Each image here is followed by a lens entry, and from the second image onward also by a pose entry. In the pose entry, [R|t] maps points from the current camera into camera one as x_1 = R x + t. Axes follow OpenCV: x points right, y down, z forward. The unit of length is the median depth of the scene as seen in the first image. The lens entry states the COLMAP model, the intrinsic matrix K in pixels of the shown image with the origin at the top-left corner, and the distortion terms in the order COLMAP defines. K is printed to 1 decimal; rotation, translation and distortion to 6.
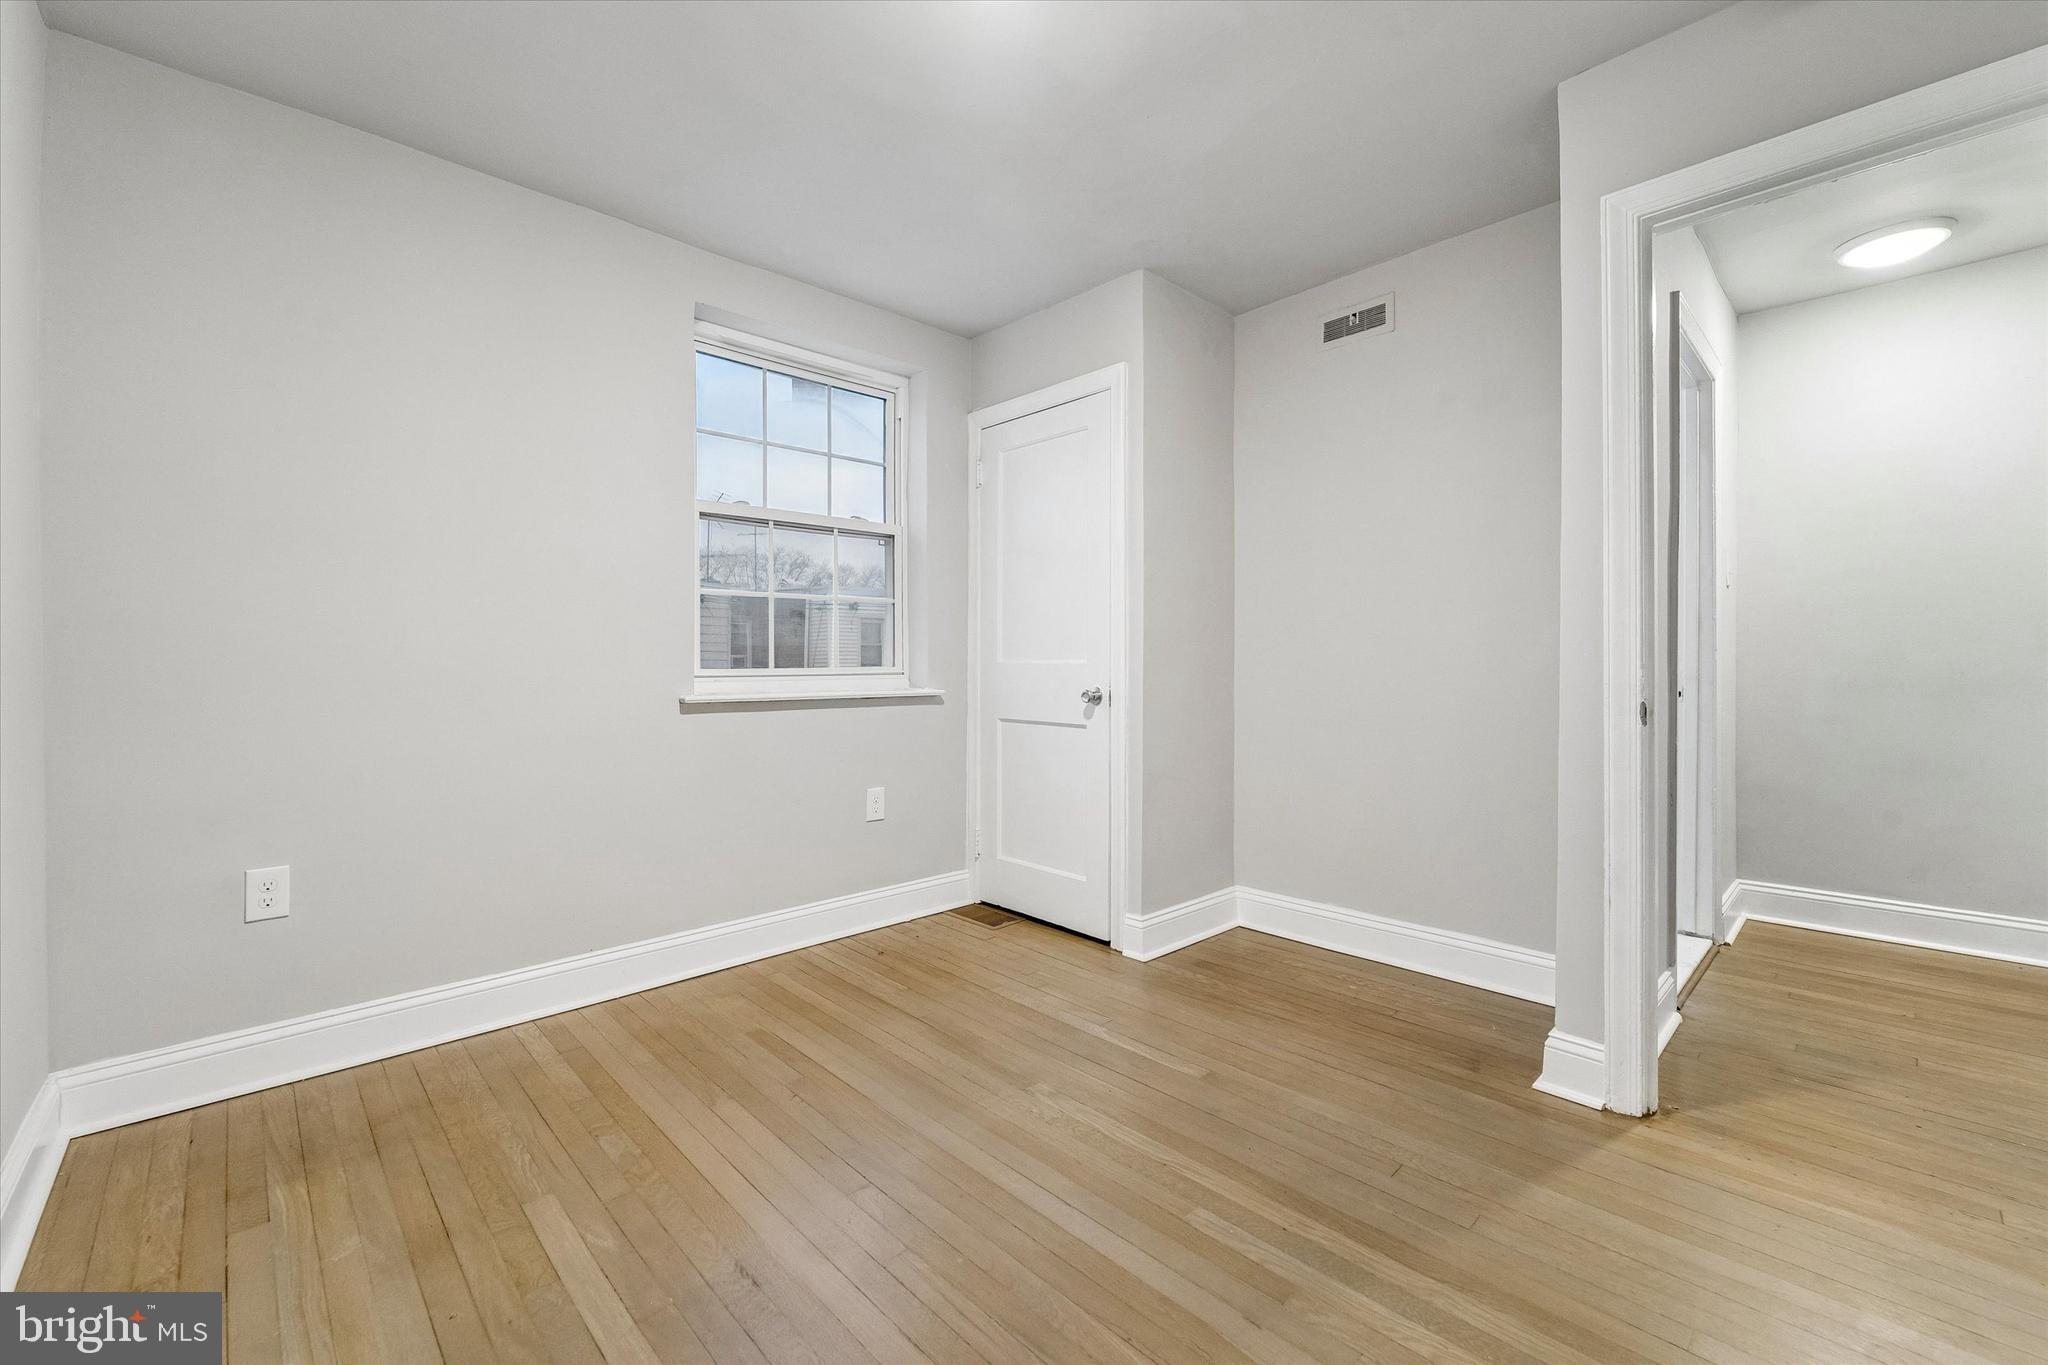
lens RADIAL K [[817.9, 0, 1024.0], [0, 817.9, 682.5], [0, 0, 1]] dist [-0.001612, -0.000116]
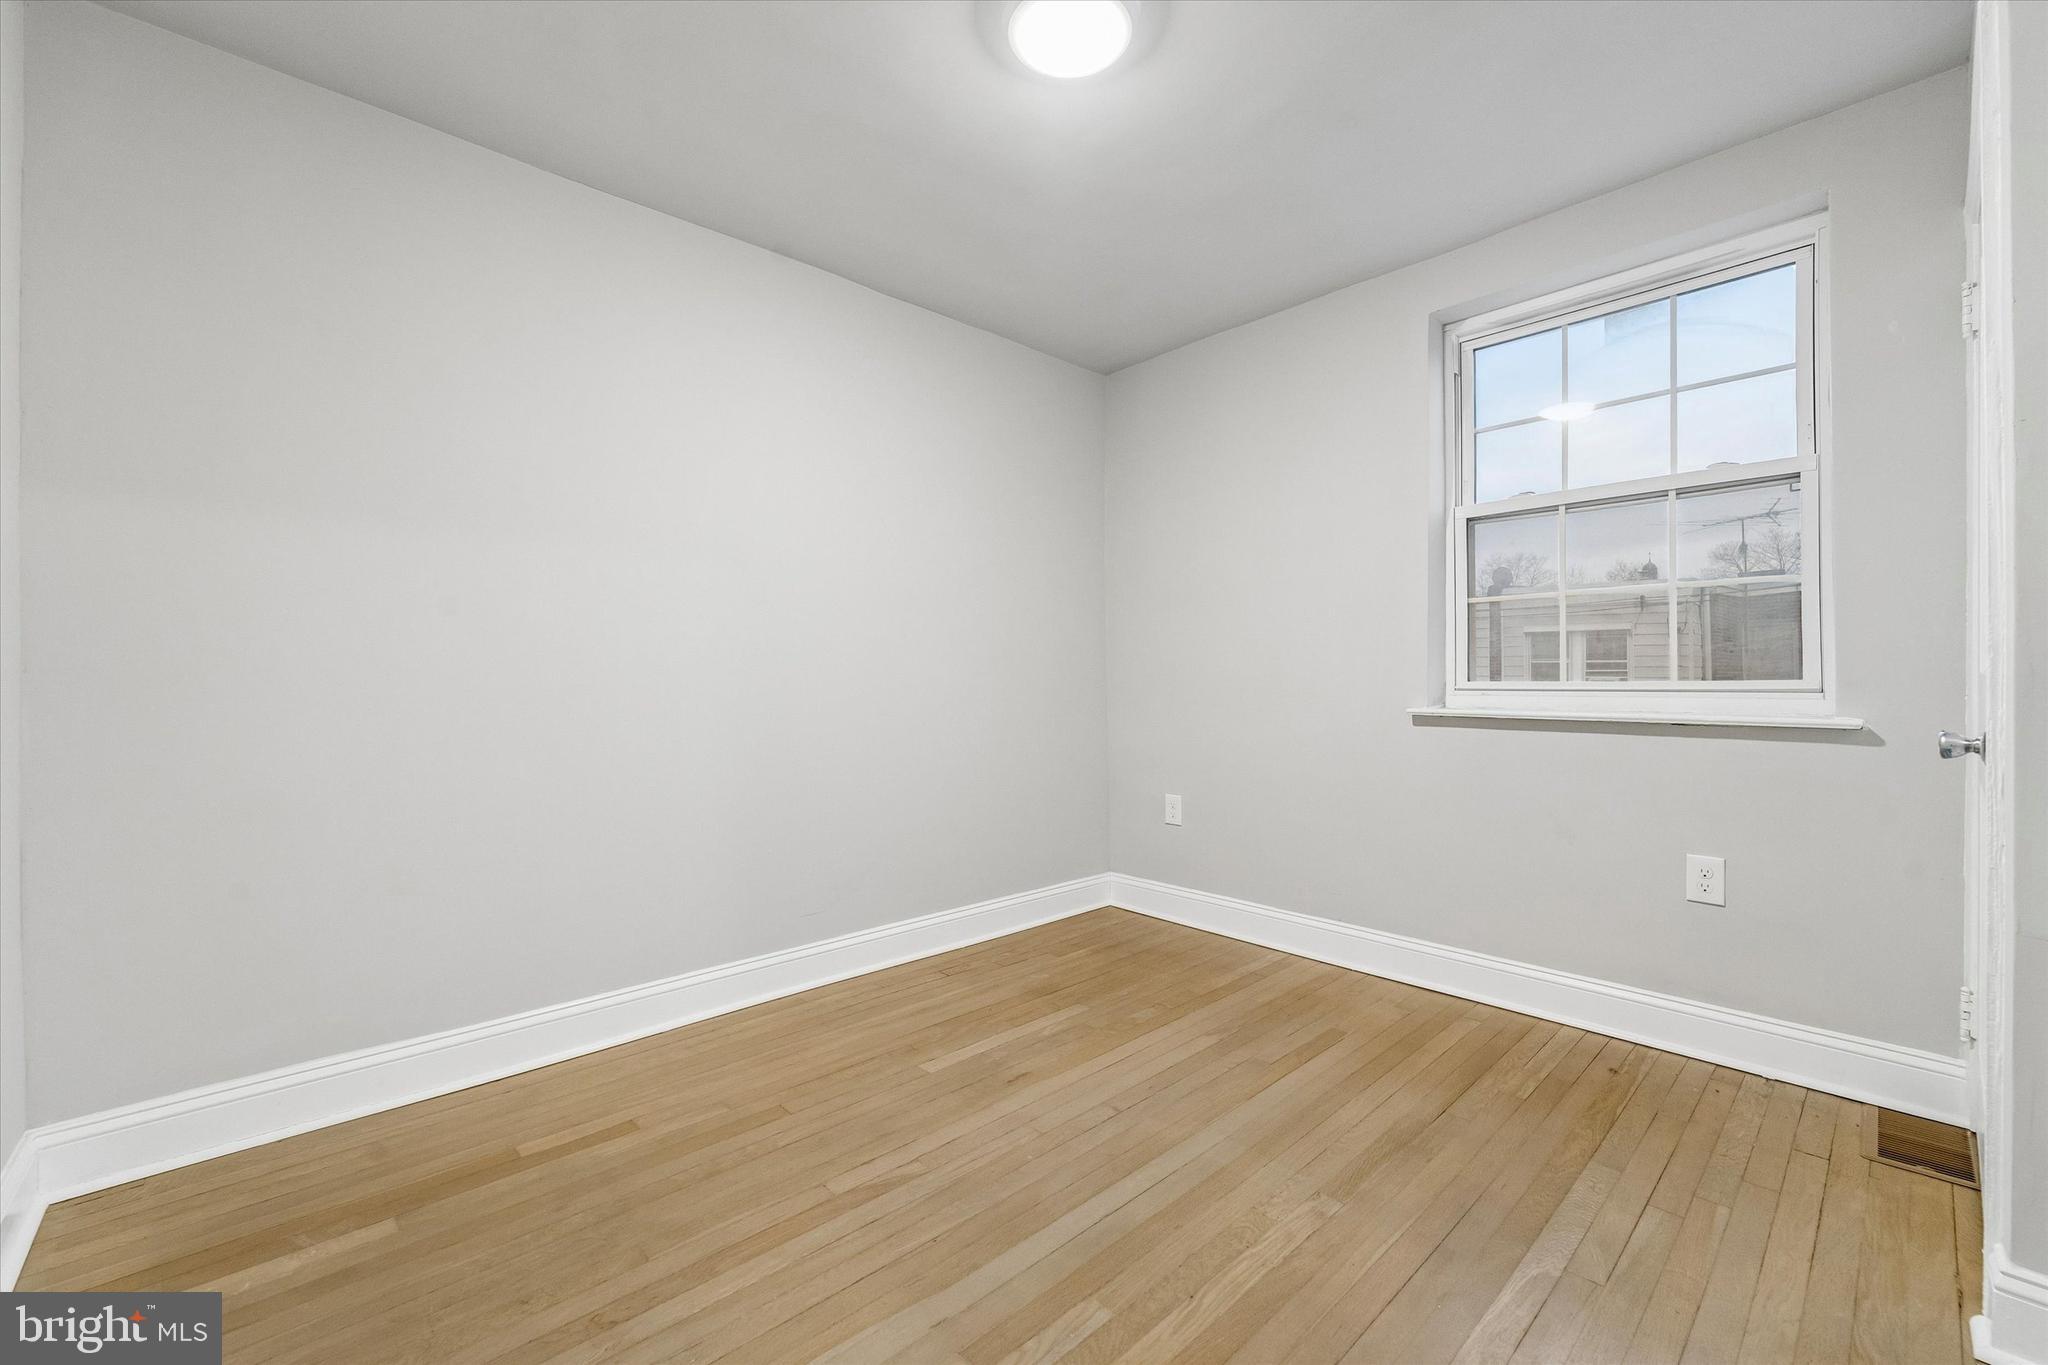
lens RADIAL K [[816.1, 0, 1023.3], [0, 816.1, 690.3], [0, 0, 1]] dist [0.000467, 0.000140]
pose [[0.000754, 0.017647, -0.999844, 0.664258], [-0.016360, 0.999711, 0.017632, -0.017234], [0.999866, 0.016344, 0.001042, 0.560273]]
